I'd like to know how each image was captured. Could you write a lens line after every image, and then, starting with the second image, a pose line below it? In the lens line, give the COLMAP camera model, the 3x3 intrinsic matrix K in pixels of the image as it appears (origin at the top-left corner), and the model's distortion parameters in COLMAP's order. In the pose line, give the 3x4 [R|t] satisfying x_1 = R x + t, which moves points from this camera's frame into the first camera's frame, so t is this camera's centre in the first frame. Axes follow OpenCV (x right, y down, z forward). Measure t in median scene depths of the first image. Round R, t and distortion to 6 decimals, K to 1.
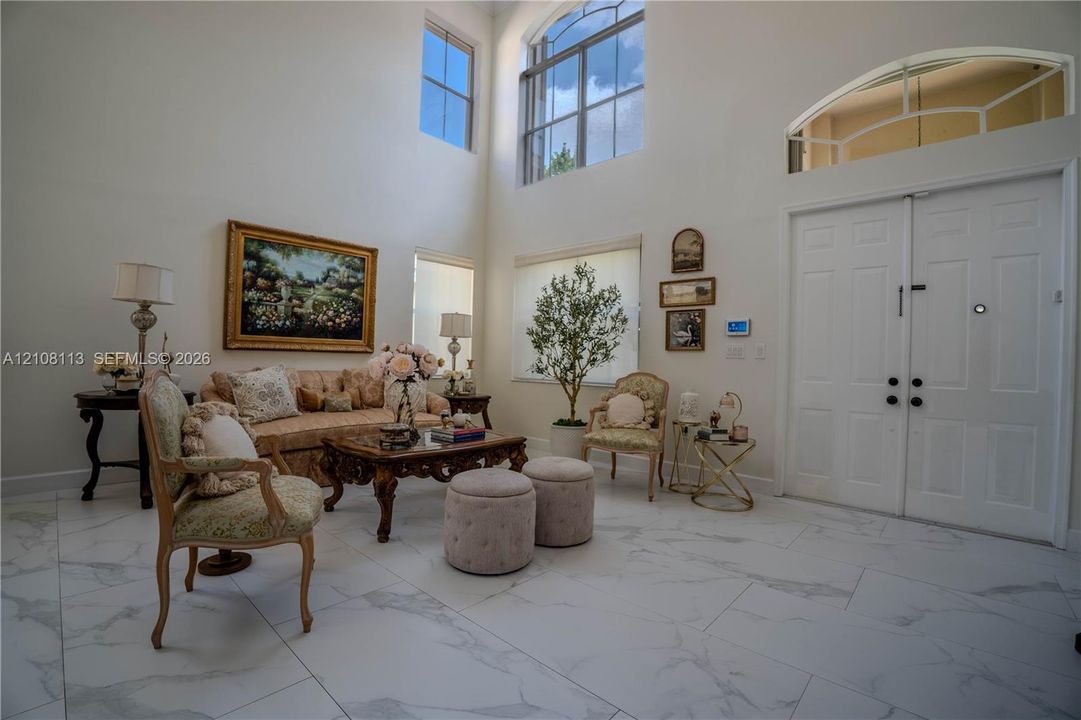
lens RADIAL K [[488.8, 0, 526.0], [0, 488.8, 363.8], [0, 0, 1]] dist [-0.087667, 0.025172]
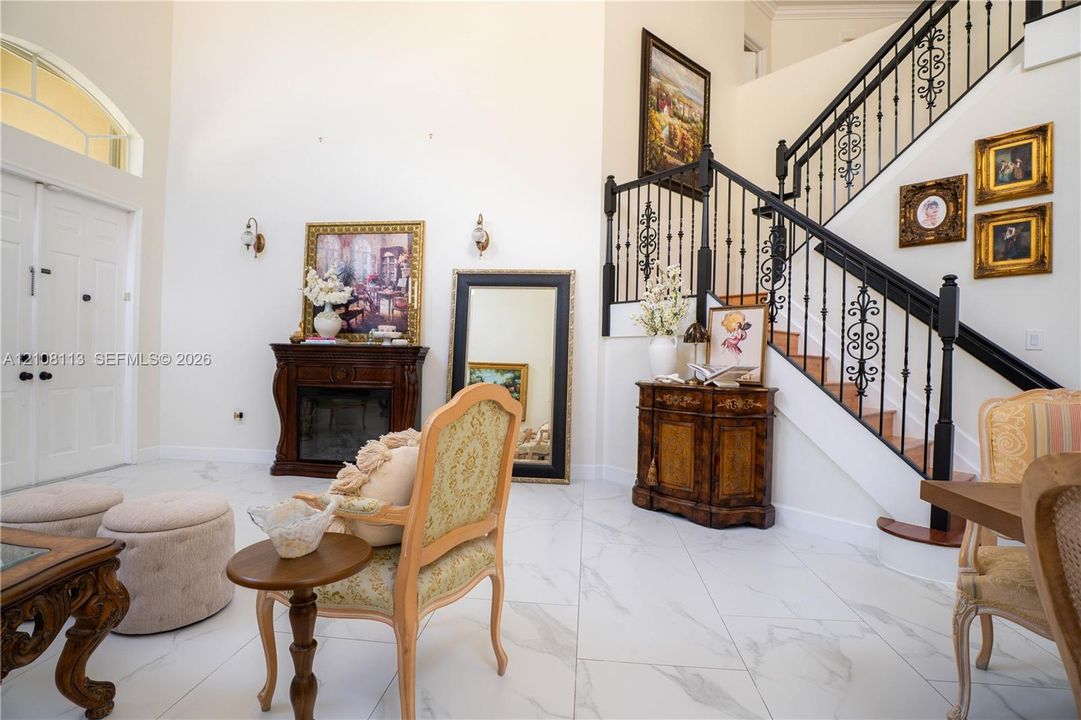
lens RADIAL K [[488.8, 0, 526.0], [0, 488.8, 363.8], [0, 0, 1]] dist [-0.087667, 0.025172]
pose [[-0.599507, -0.050977, 0.798745, -0.528964], [-0.033225, 0.998694, 0.038800, -0.019798], [-0.799680, -0.003277, -0.600418, 0.559122]]
